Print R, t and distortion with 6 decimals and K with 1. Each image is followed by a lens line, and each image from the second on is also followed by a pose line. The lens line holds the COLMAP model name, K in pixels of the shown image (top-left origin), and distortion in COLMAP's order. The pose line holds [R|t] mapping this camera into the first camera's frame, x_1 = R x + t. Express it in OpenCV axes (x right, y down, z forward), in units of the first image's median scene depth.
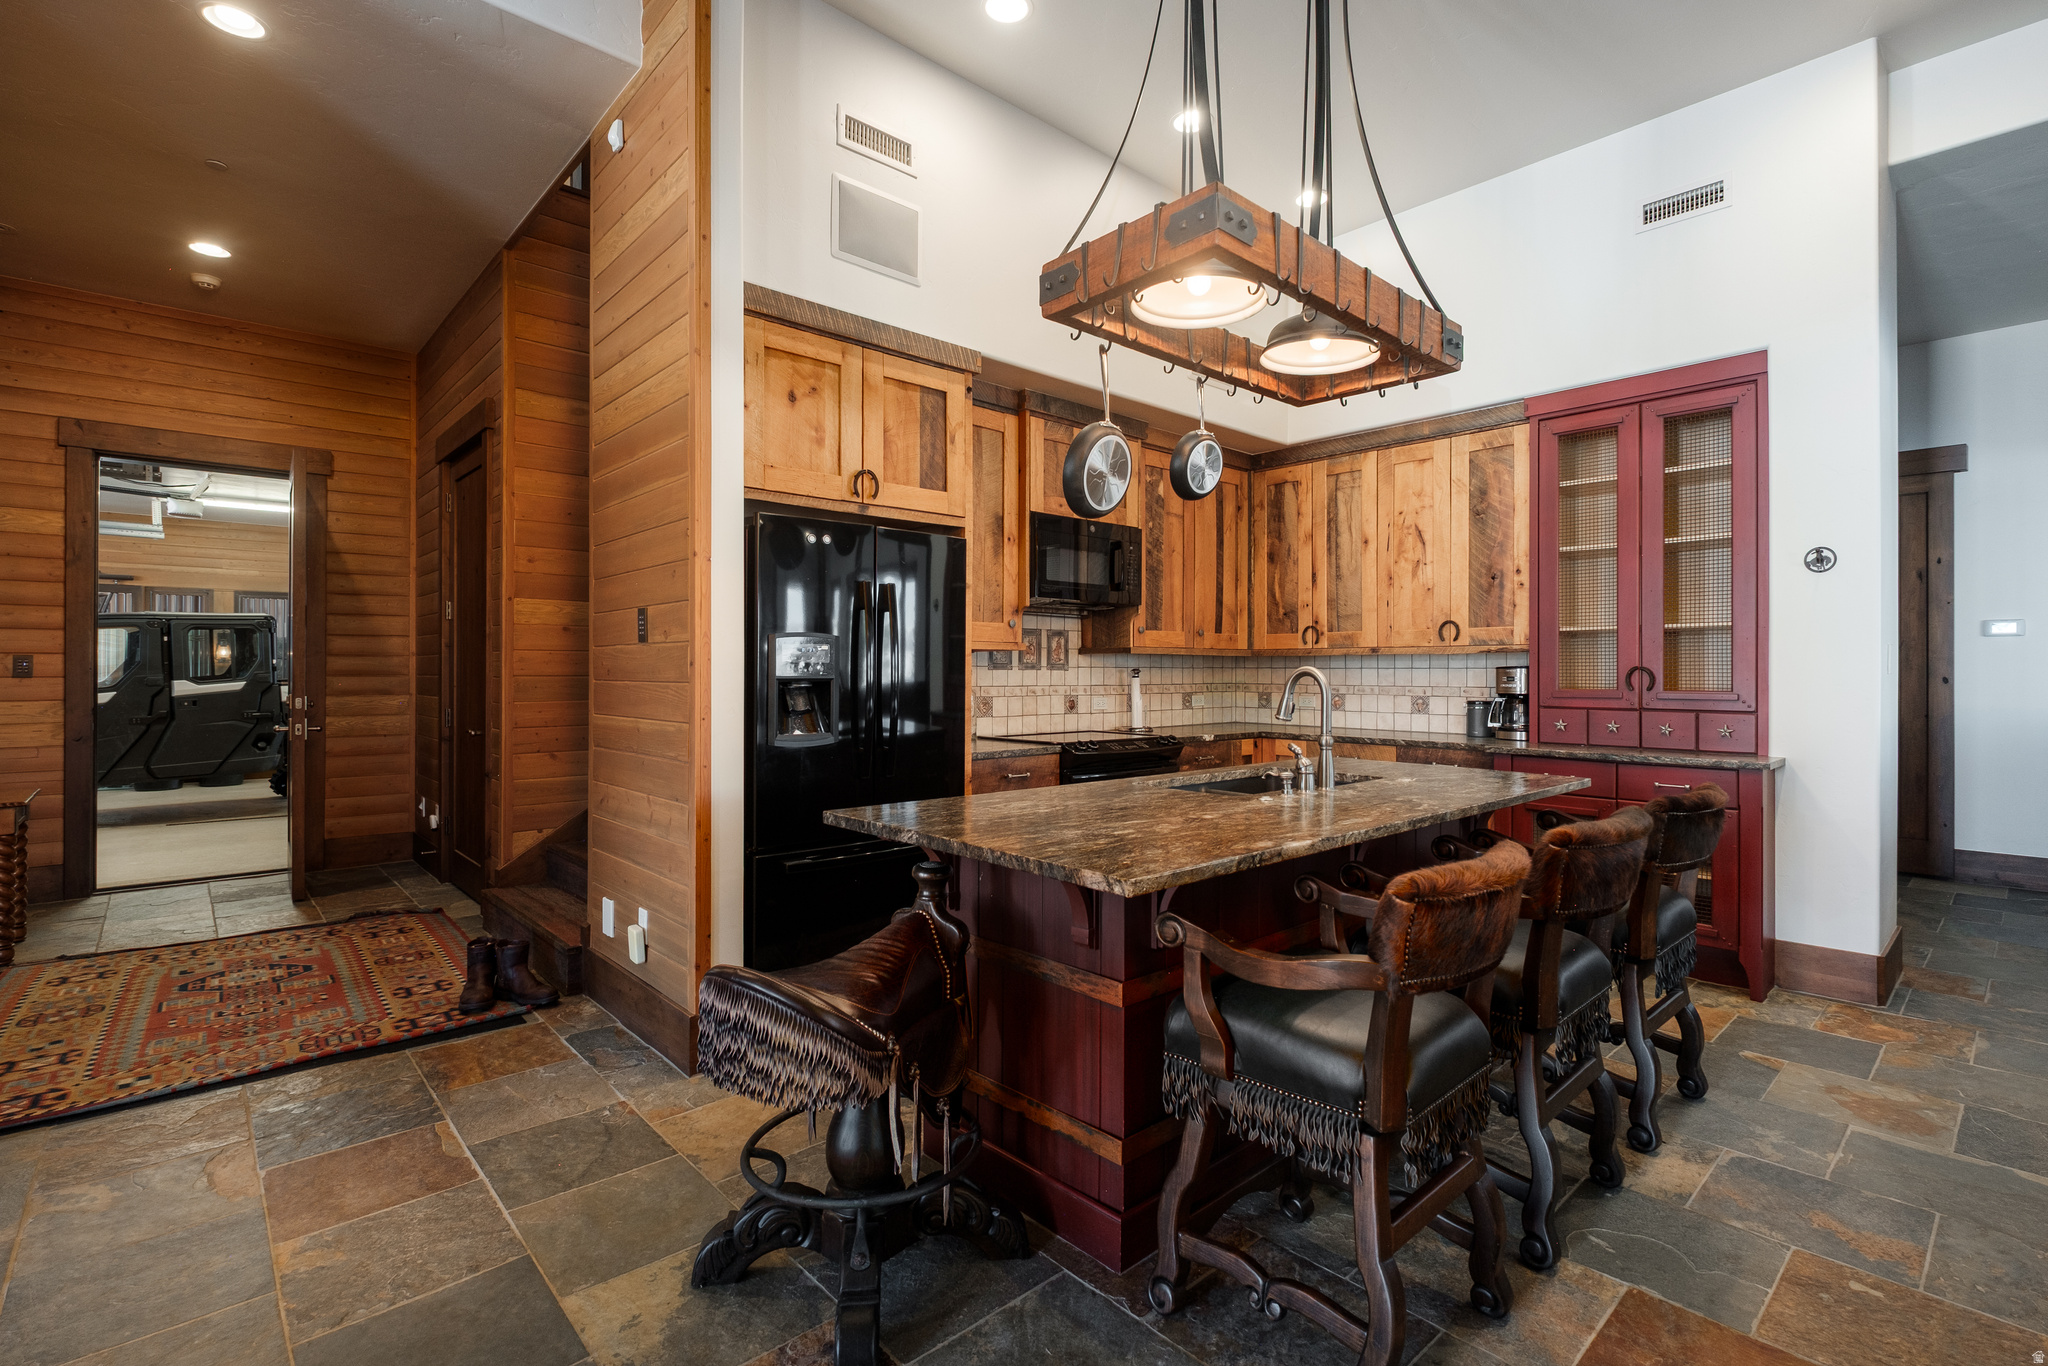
lens RADIAL K [[946.1, 0, 1030.1], [0, 946.1, 669.7], [0, 0, 1]] dist [-0.001233, -0.000092]
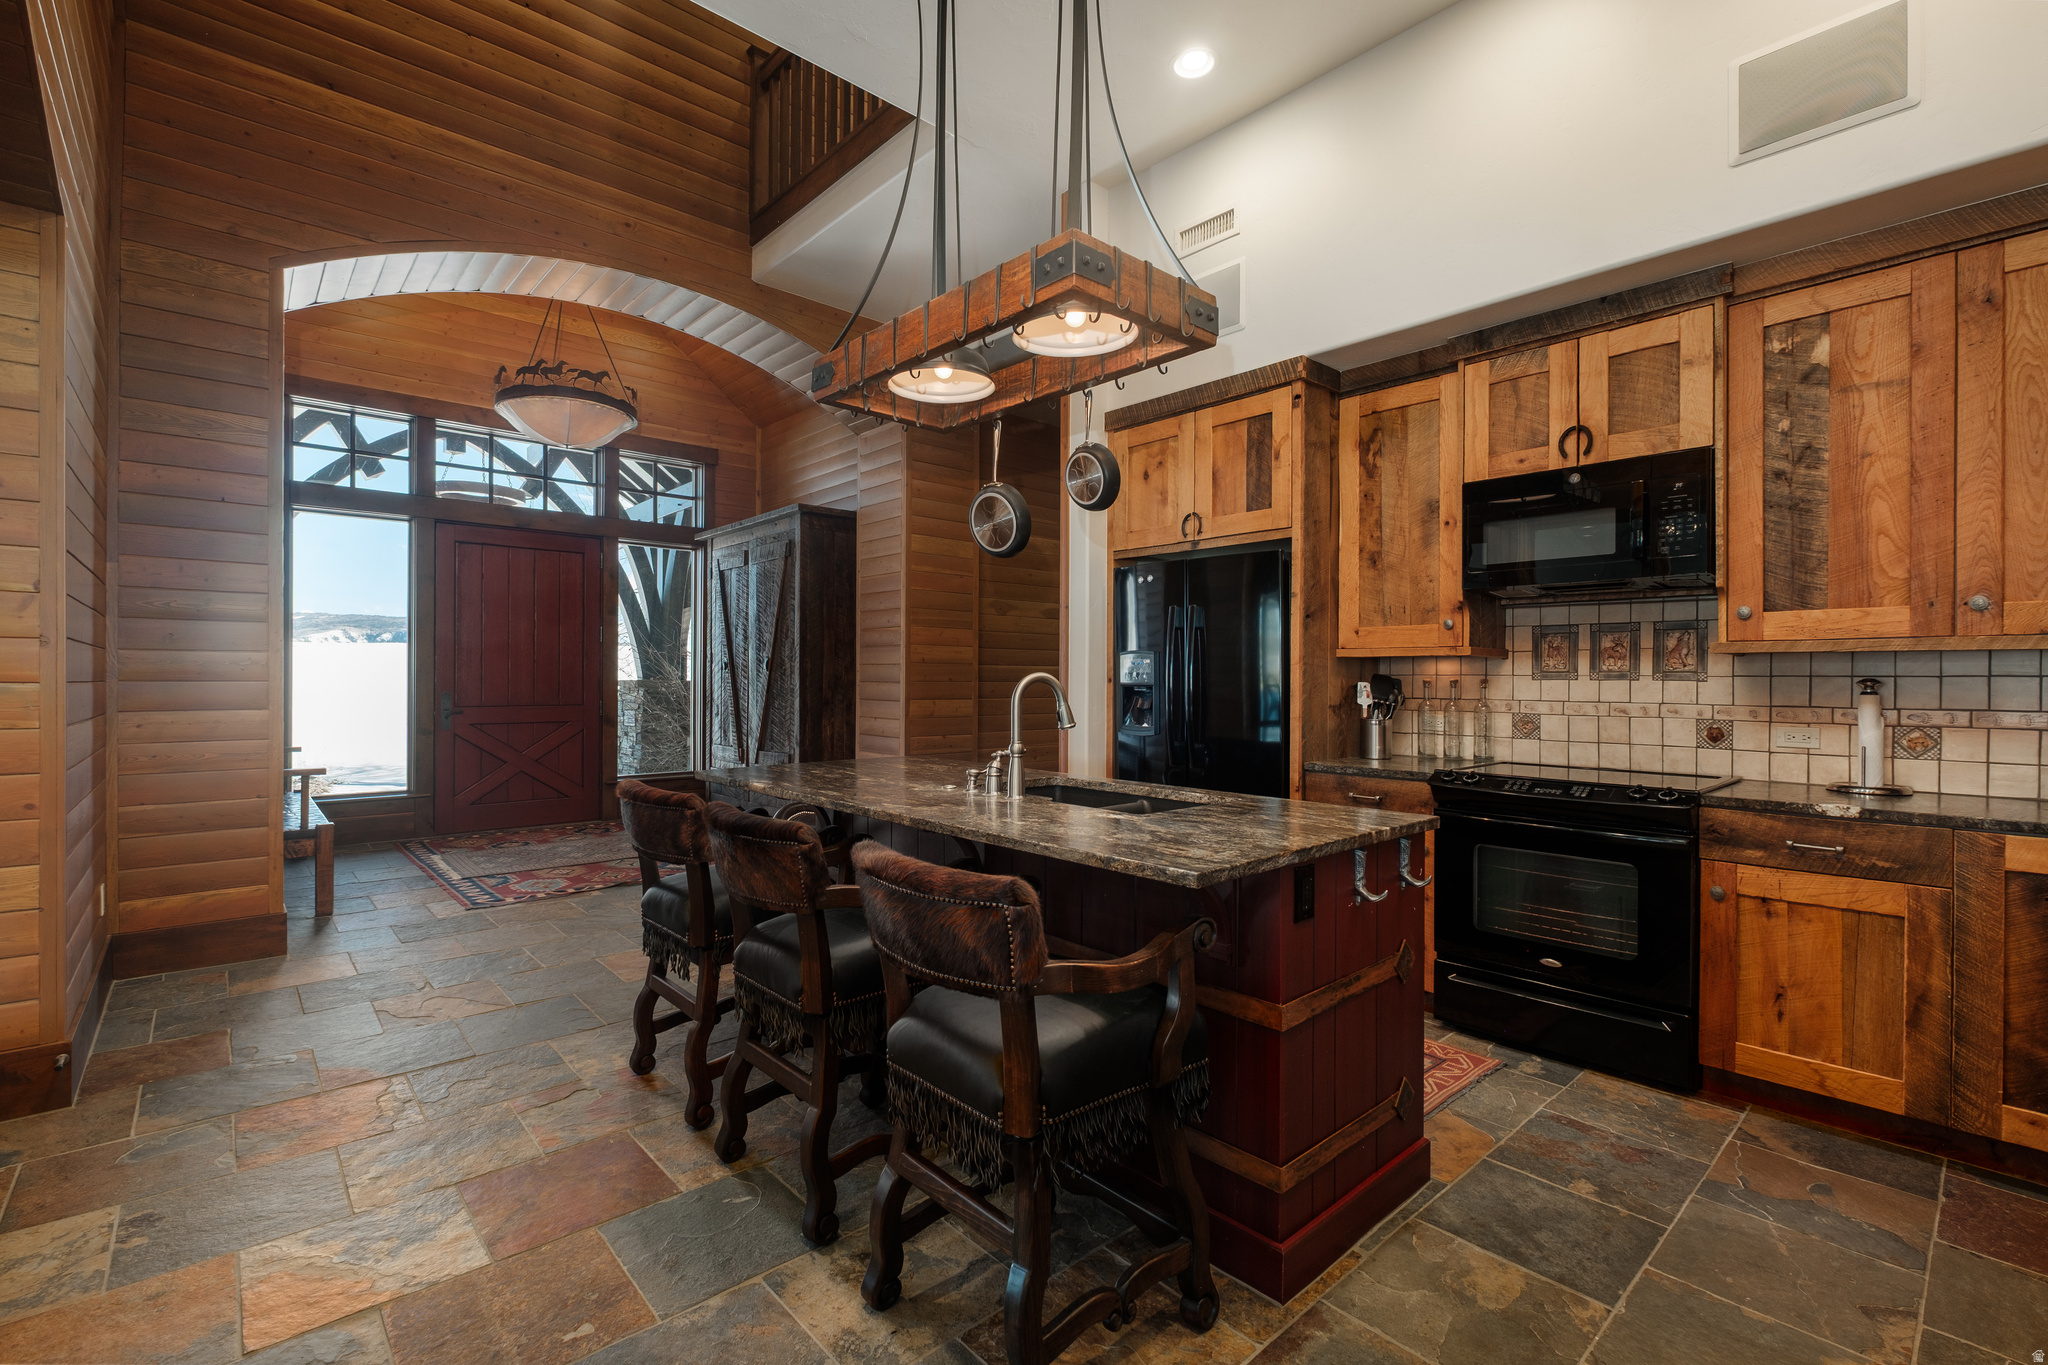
lens RADIAL K [[894.3, 0, 1024.0], [0, 894.3, 682.5], [0, 0, 1]] dist [0.000379, -0.000052]
pose [[-0.012462, 0.005187, -0.999909, 0.906856], [-0.004134, 0.999978, 0.005239, 0.000446], [0.999914, 0.004199, -0.012440, 0.745205]]
